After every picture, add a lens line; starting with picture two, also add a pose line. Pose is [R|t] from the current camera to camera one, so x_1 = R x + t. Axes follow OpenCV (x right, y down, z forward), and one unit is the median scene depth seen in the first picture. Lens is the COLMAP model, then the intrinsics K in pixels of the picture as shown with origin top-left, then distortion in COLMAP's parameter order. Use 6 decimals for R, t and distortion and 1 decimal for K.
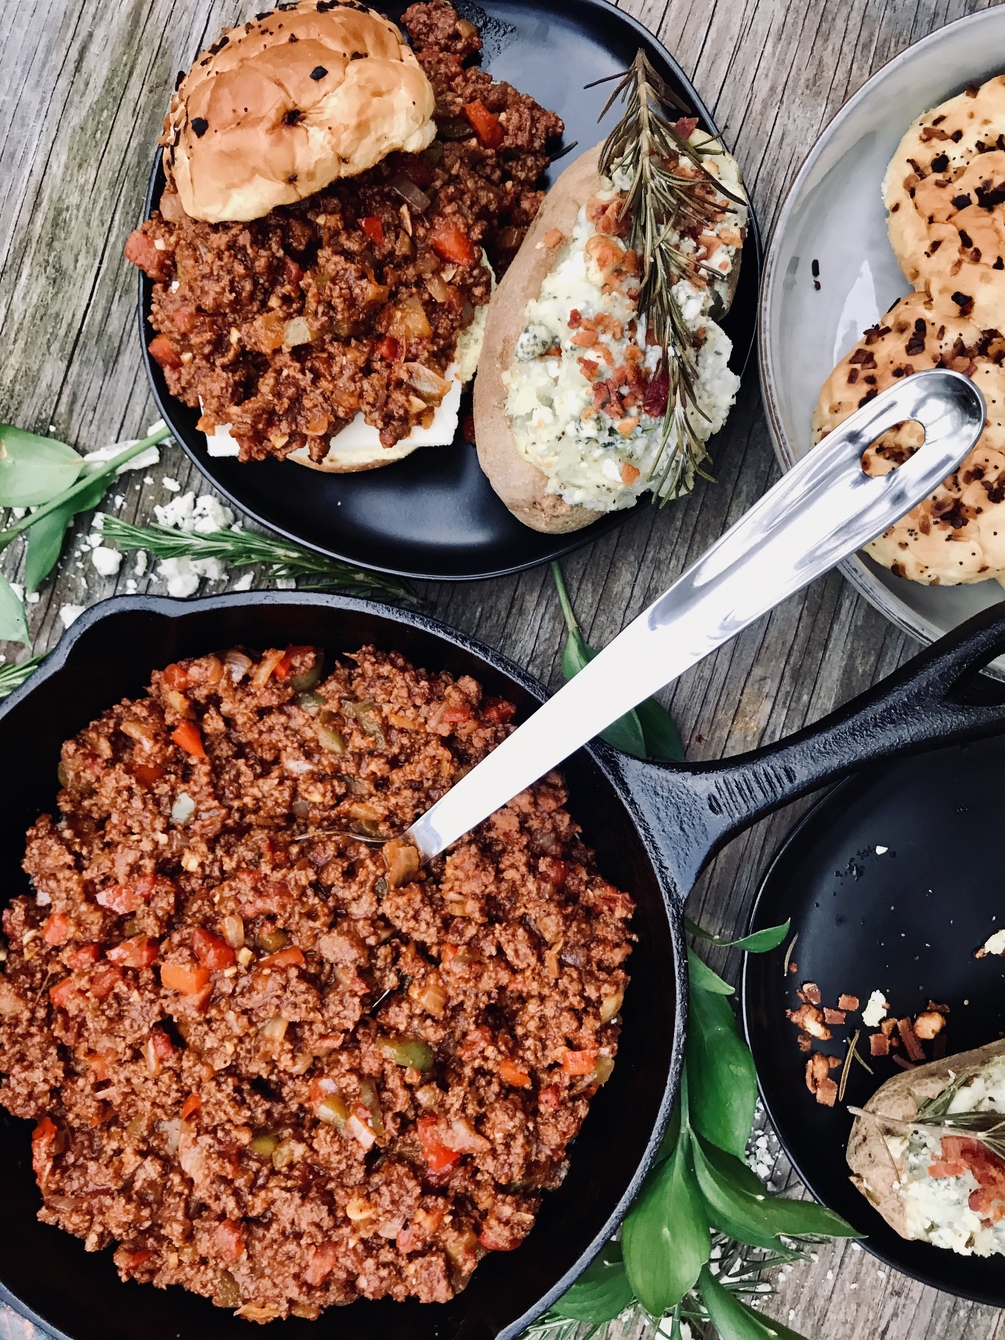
lens RADIAL K [[1076.7, 0, 502.5], [0, 1076.7, 670.0], [0, 0, 1]] dist [0.007662, -0.056053]
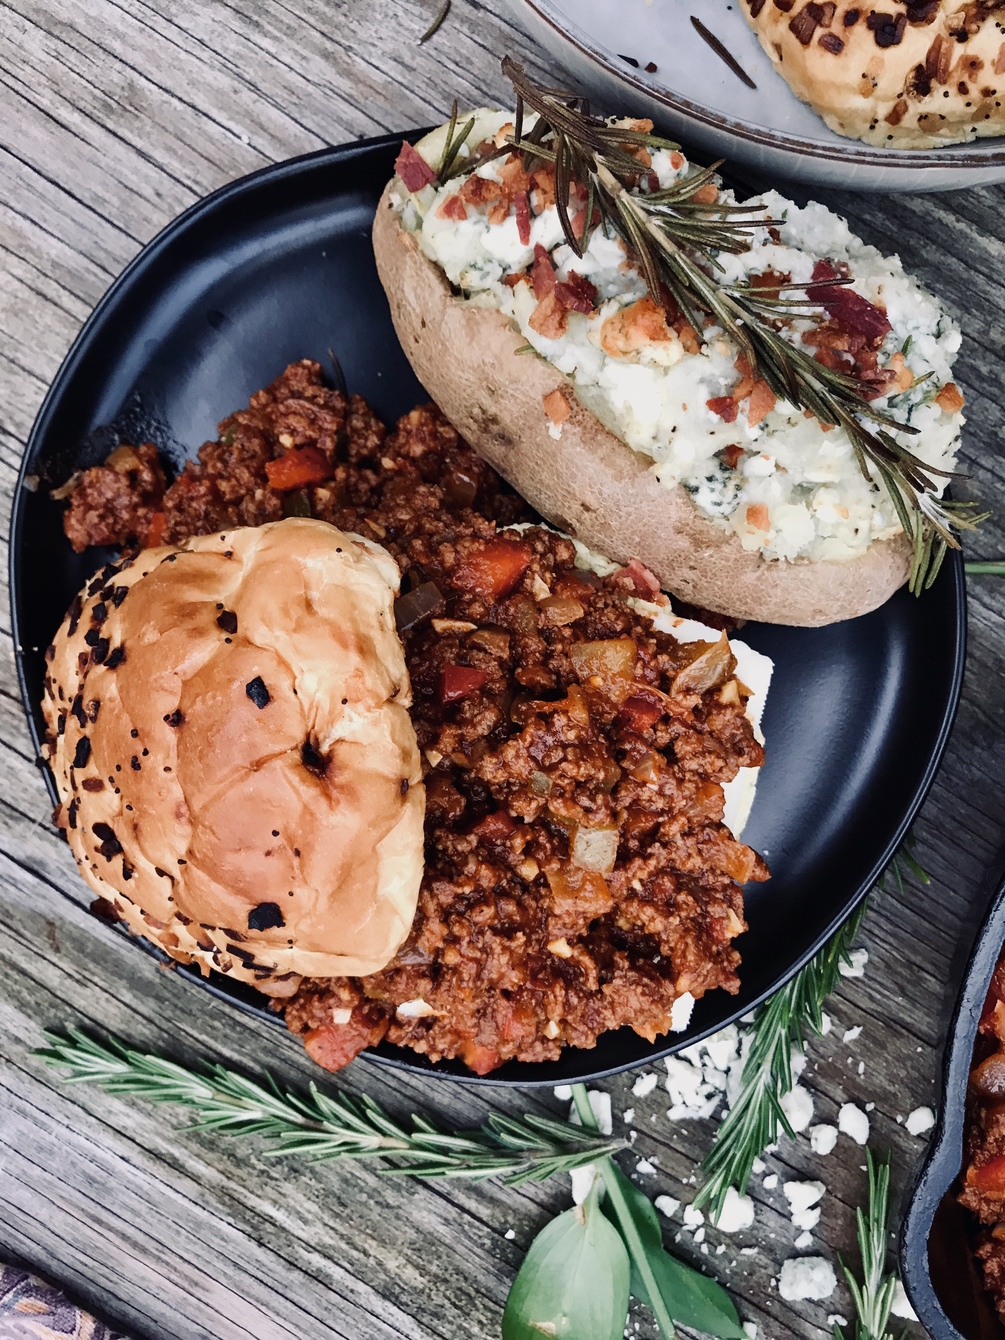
lens RADIAL K [[1132.9, 0, 525.2], [0, 1132.9, 678.7], [0, 0, 1]] dist [0.000996, -0.056514]
pose [[0.283196, -0.958848, 0.020278, -0.112649], [0.958830, 0.283529, 0.015993, -0.357672], [-0.021084, 0.014914, 0.999666, 0.329669]]
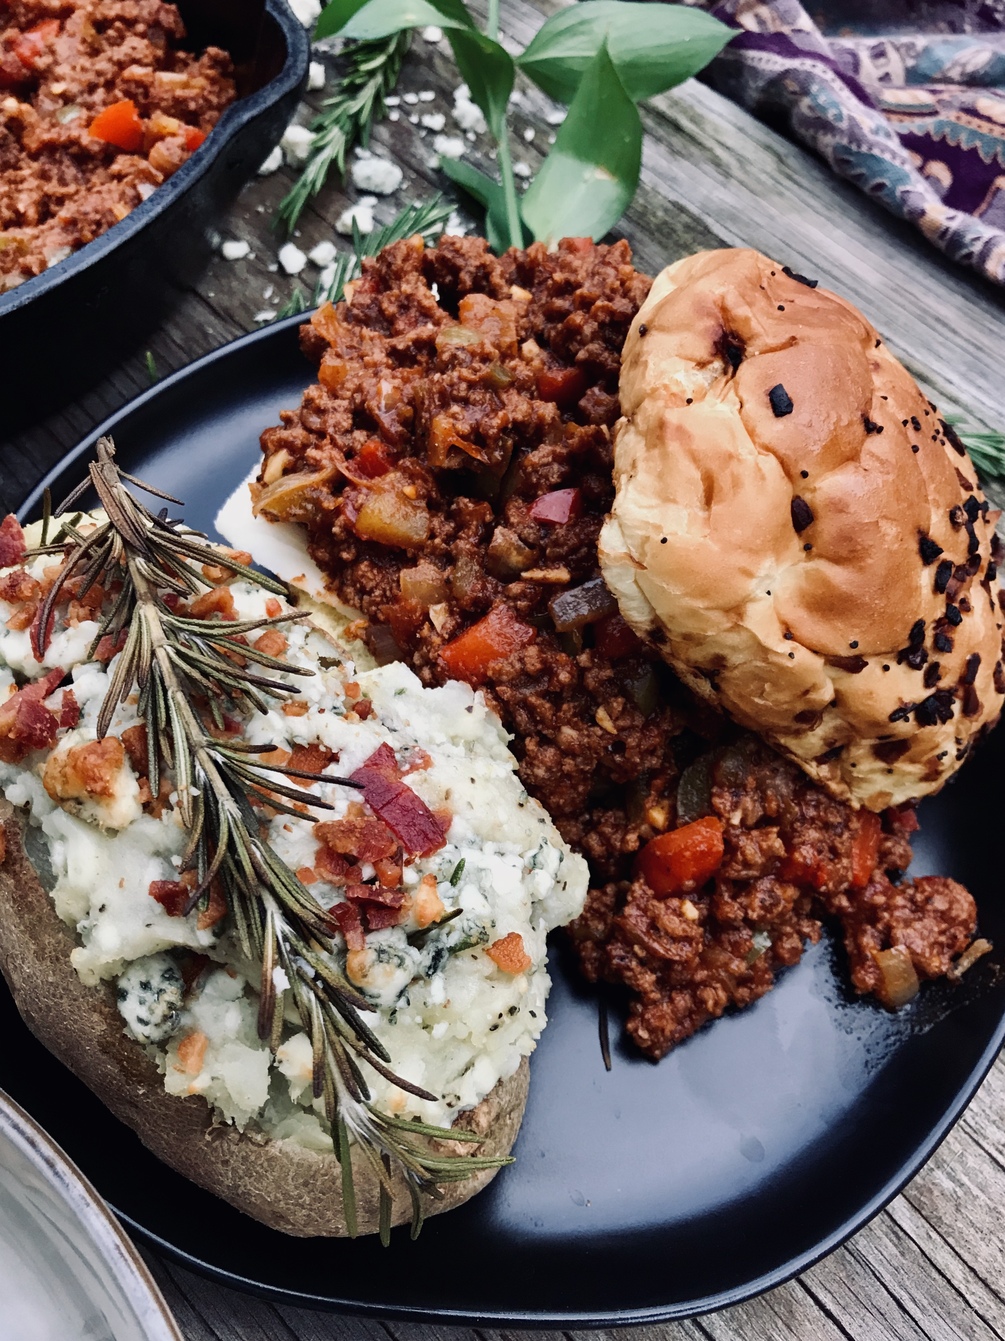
lens RADIAL K [[1157.1, 0, 502.5], [0, 1157.1, 670.5], [0, 0, 1]] dist [0.039107, -0.059543]
pose [[-0.516110, 0.738124, -0.434515, 0.201842], [-0.855757, -0.465814, 0.225160, -0.521135], [-0.036207, 0.488047, 0.872066, 0.478263]]
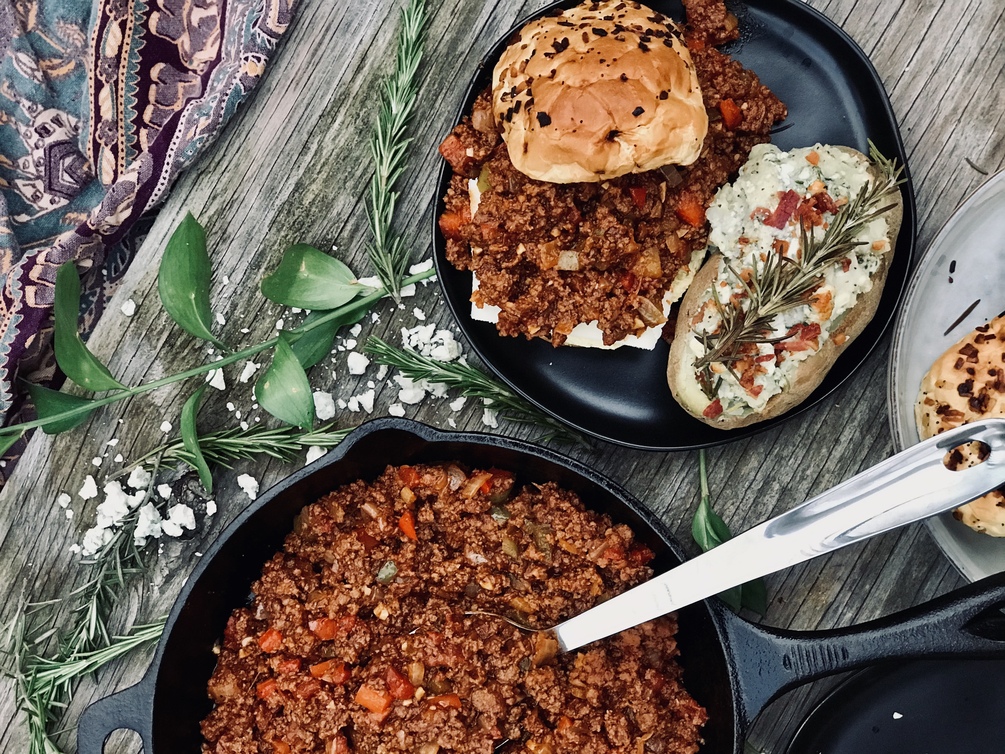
lens RADIAL K [[1480.6, 0, 502.5], [0, 1480.6, 377.0], [0, 0, 1]] dist [-0.127803, 0.731020]
pose [[0.975272, 0.219649, 0.024480, -0.262627], [-0.220351, 0.974926, 0.031070, -0.193035], [-0.017042, -0.035696, 0.999217, -0.800255]]
